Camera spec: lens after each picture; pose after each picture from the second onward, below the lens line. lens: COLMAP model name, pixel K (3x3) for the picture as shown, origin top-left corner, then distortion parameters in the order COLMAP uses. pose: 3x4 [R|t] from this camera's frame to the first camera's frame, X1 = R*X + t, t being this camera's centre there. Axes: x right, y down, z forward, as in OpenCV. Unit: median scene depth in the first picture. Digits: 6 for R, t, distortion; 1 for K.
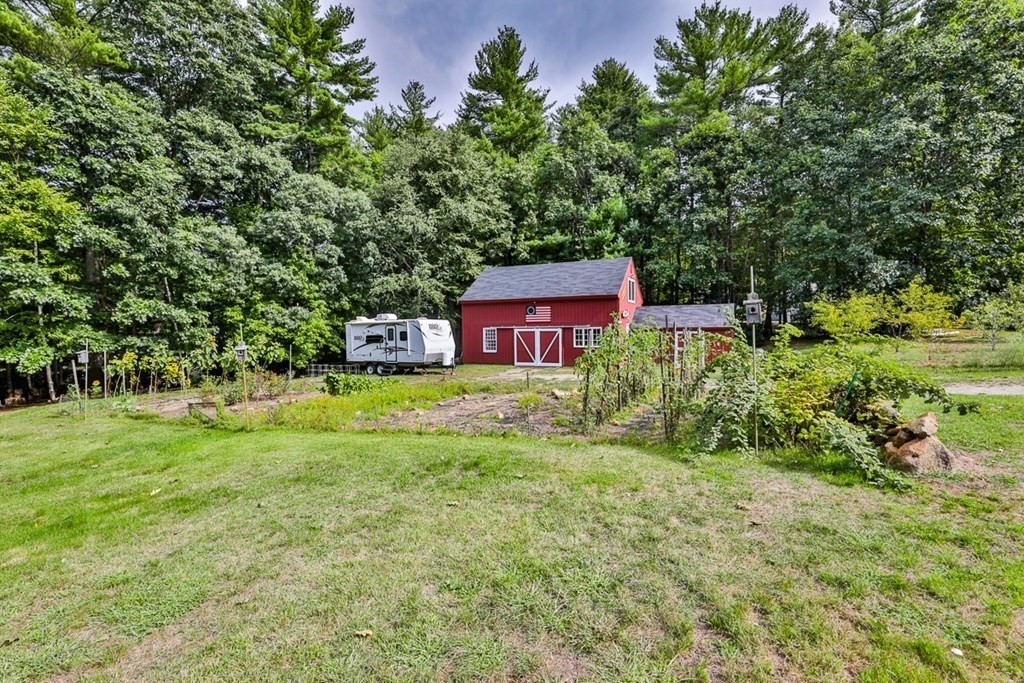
lens RADIAL K [[475.7, 0, 504.9], [0, 475.7, 338.7], [0, 0, 1]] dist [-0.025248, 0.000898]
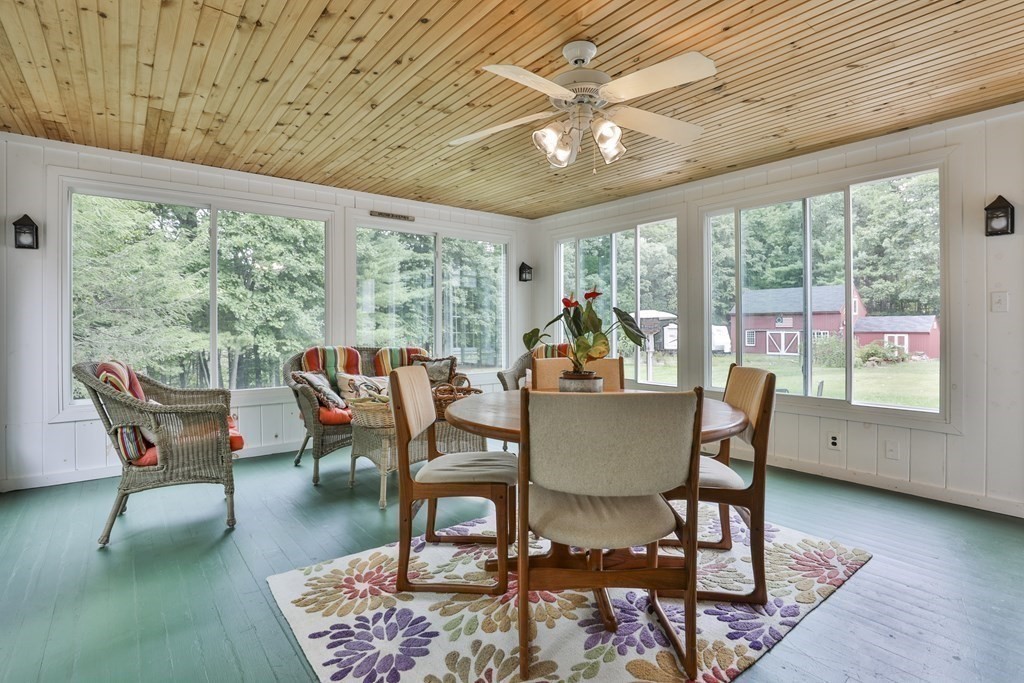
lens RADIAL K [[475.7, 0, 518.5], [0, 475.7, 348.8], [0, 0, 1]] dist [-0.025248, 0.000898]
pose [[0.913723, 0.022231, -0.405730, -0.097025], [-0.007930, 0.999288, 0.036894, -0.013418], [0.406261, -0.030493, 0.913248, -0.788193]]
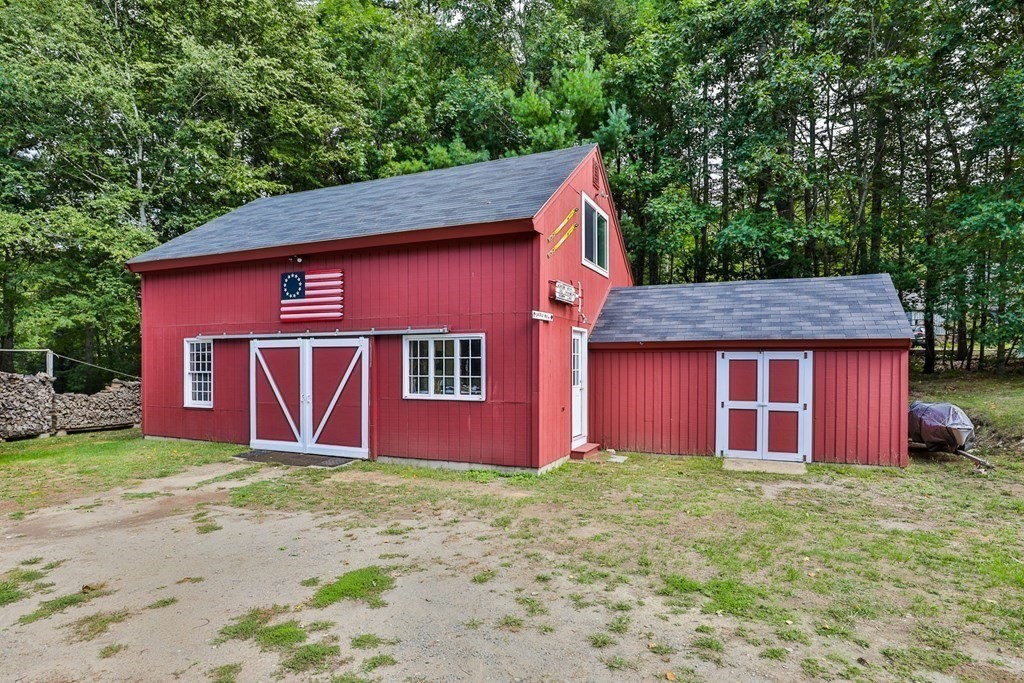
lens RADIAL K [[500.4, 0, 518.8], [0, 500.4, 346.7], [0, 0, 1]] dist [0.001174, -0.000069]
pose [[0.999889, 0.008335, 0.012376, 0.203539], [-0.007933, 0.999452, -0.032151, -0.005939], [-0.012637, 0.032049, 0.999406, 0.625352]]
